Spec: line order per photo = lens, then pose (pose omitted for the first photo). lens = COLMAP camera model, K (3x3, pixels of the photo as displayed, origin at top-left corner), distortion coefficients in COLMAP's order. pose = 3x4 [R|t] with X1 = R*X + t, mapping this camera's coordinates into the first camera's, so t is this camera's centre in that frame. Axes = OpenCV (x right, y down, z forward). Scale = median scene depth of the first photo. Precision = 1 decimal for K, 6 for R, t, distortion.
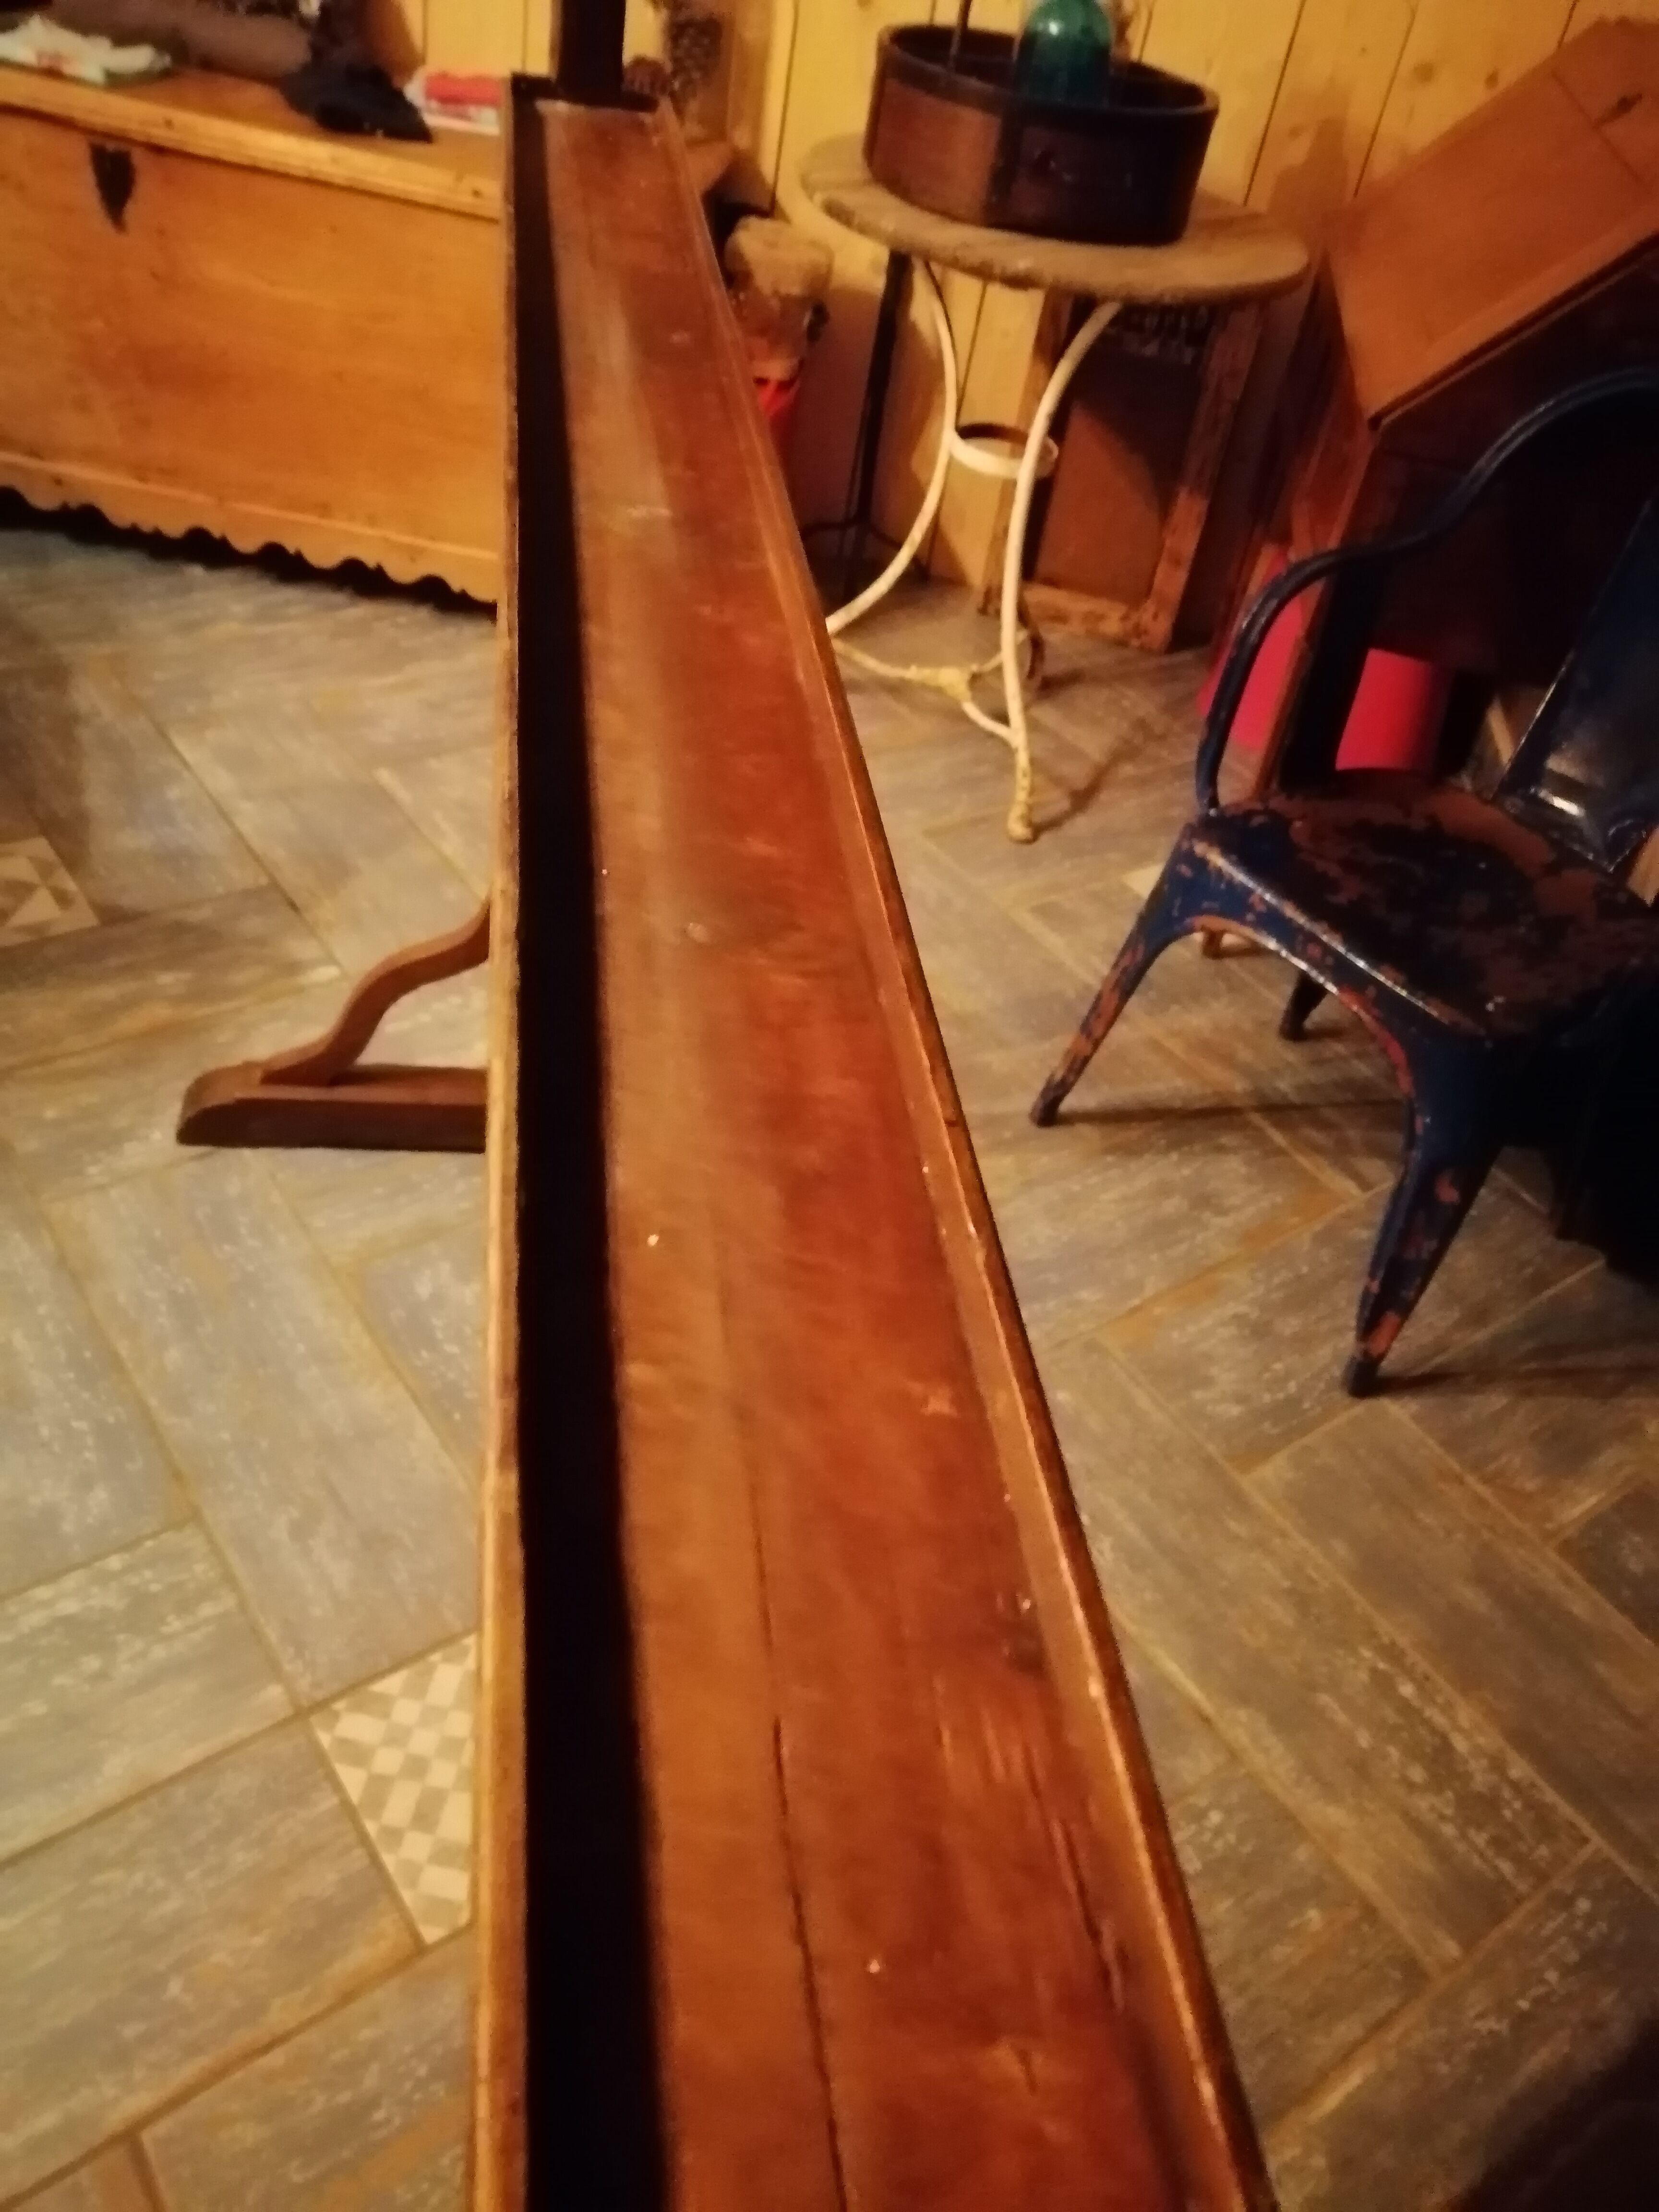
lens RADIAL K [[1701.3, 0, 829.5], [0, 1701.3, 1106.0], [0, 0, 1]] dist [-0.047057, 0.082344]
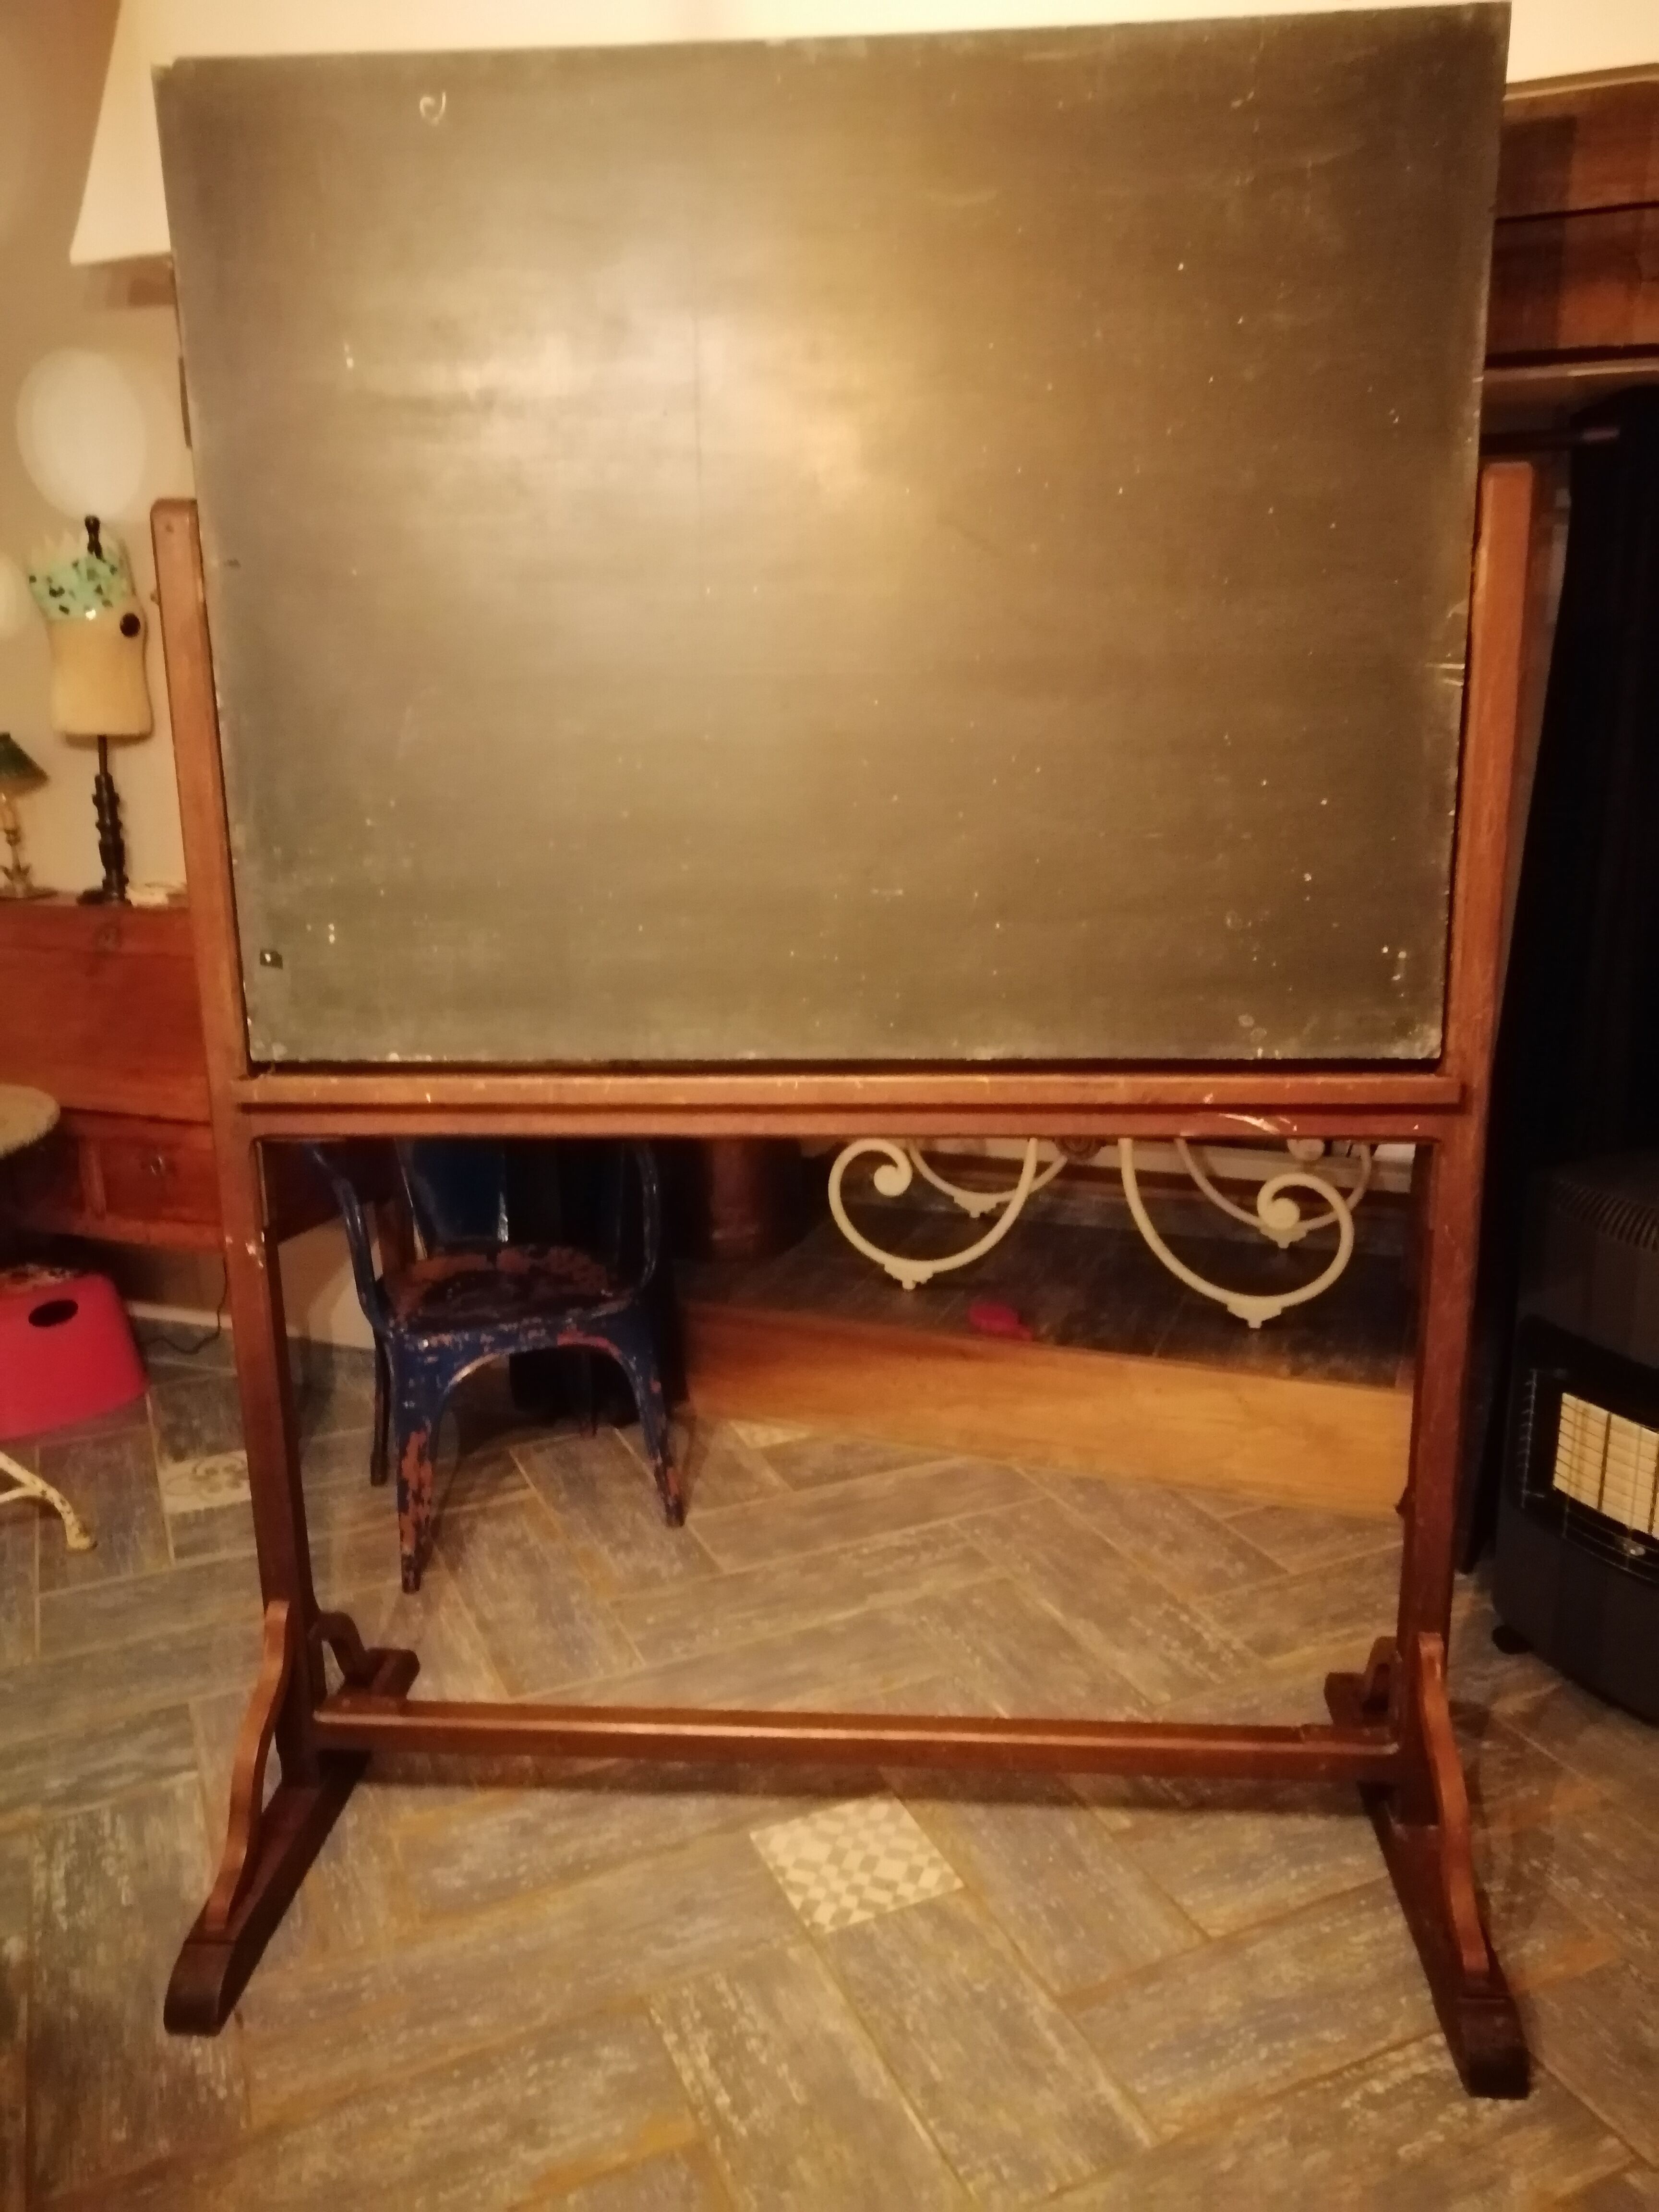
lens RADIAL K [[1701.3, 0, 829.5], [0, 1701.3, 1106.0], [0, 0, 1]] dist [-0.047057, 0.082344]
pose [[0.196203, -0.384558, 0.902009, -1.246521], [0.683406, 0.713296, 0.155450, -0.352610], [-0.703179, 0.585938, 0.402760, -0.045015]]
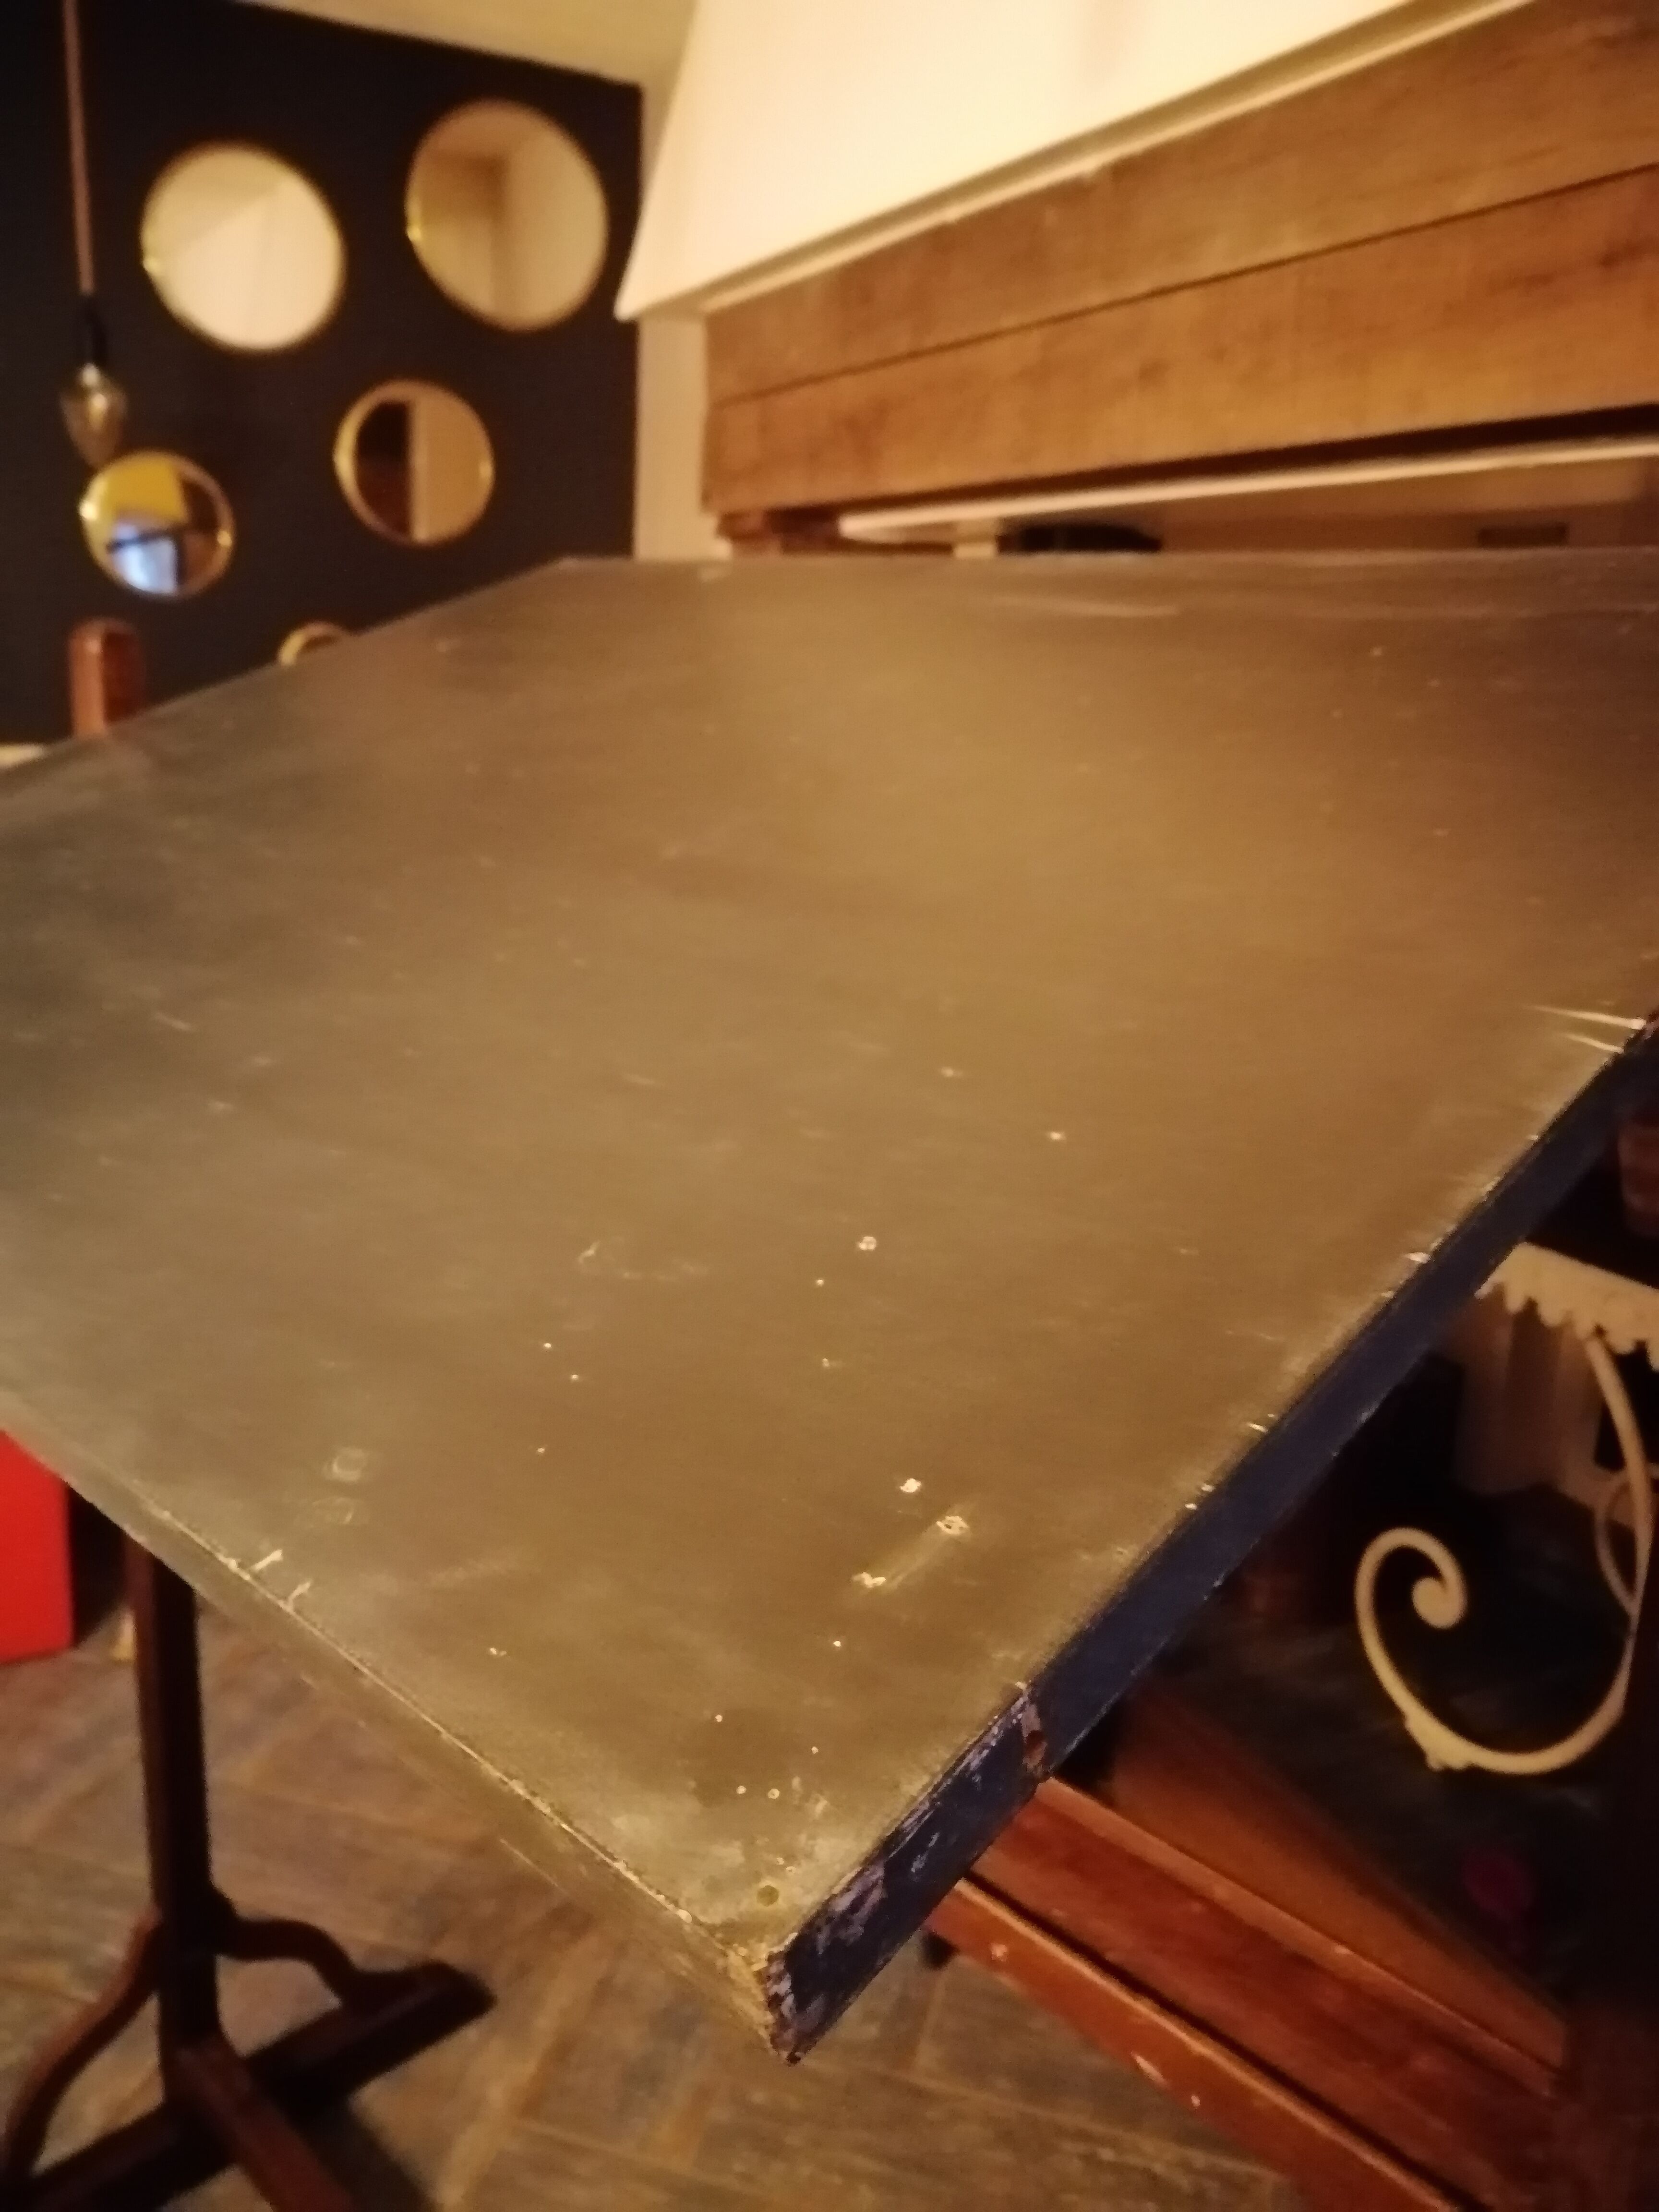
lens RADIAL K [[1678.7, 0, 829.5], [0, 1678.7, 1106.0], [0, 0, 1]] dist [-0.024688, -0.000882]
pose [[0.792113, -0.252678, 0.555617, -0.341553], [0.455980, 0.850099, -0.263467, -0.102730], [-0.405757, 0.462046, 0.788591, -0.298969]]
